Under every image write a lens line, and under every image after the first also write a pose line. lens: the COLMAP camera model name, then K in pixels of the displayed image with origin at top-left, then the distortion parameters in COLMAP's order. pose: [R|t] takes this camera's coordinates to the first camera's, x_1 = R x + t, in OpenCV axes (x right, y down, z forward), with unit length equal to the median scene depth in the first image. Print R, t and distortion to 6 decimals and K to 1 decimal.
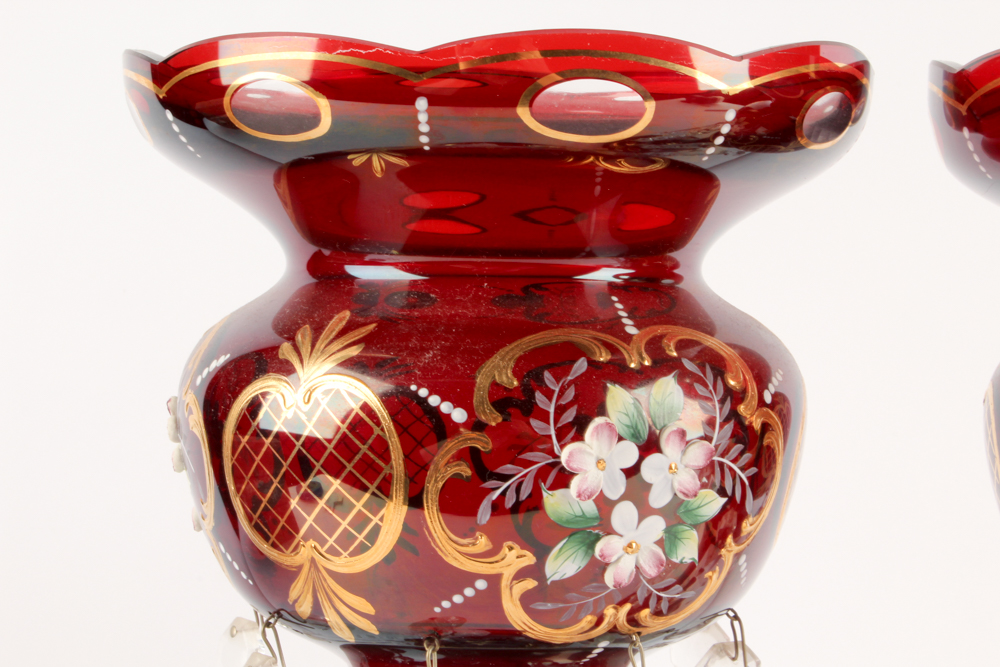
lens RADIAL K [[2154.3, 0, 500.0], [0, 2154.3, 333.5], [0, 0, 1]] dist [0.011074, 0.056352]
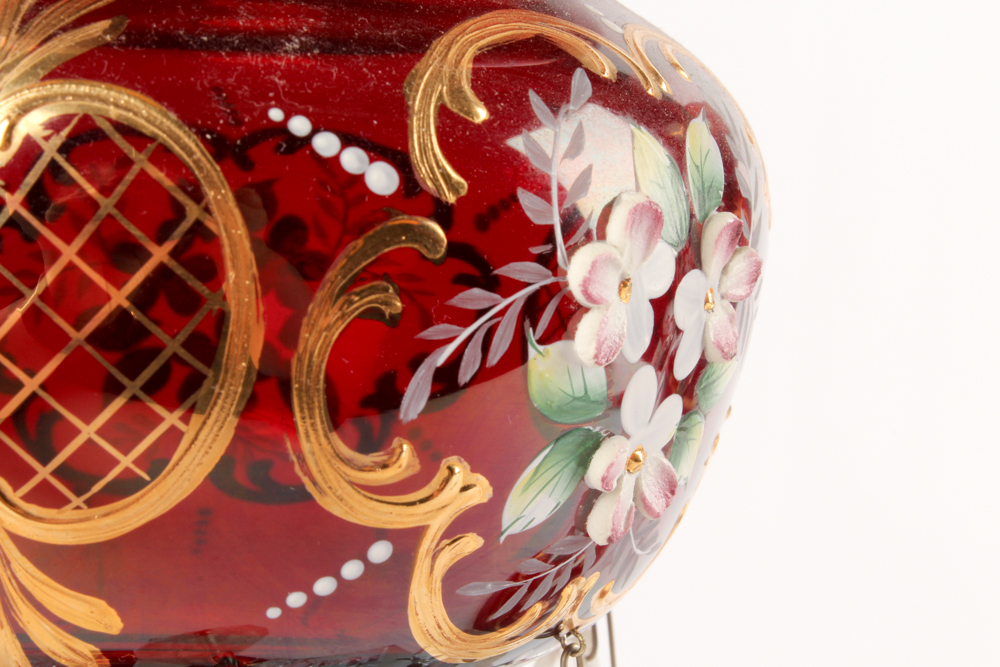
lens RADIAL K [[2261.2, 0, 500.0], [0, 2261.2, 333.5], [0, 0, 1]] dist [0.002918, 0.176445]
pose [[0.865267, -0.011031, 0.501190, -0.229430], [-0.007370, 0.999370, 0.034720, 0.052733], [-0.501257, -0.033736, 0.864640, 0.570394]]
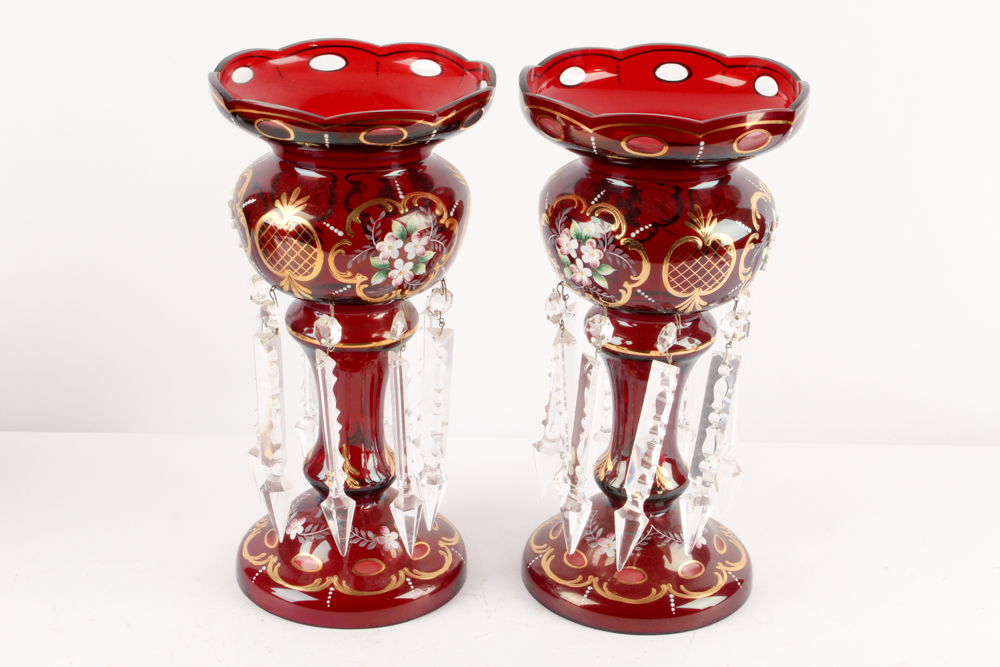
lens RADIAL K [[1942.3, 0, 500.0], [0, 1942.3, 333.5], [0, 0, 1]] dist [0.013829, 0.020760]
pose [[0.997614, -0.008912, 0.068465, 0.014446], [-0.014058, 0.944641, 0.327806, -0.680303], [-0.067596, -0.327986, 0.942261, -1.486890]]
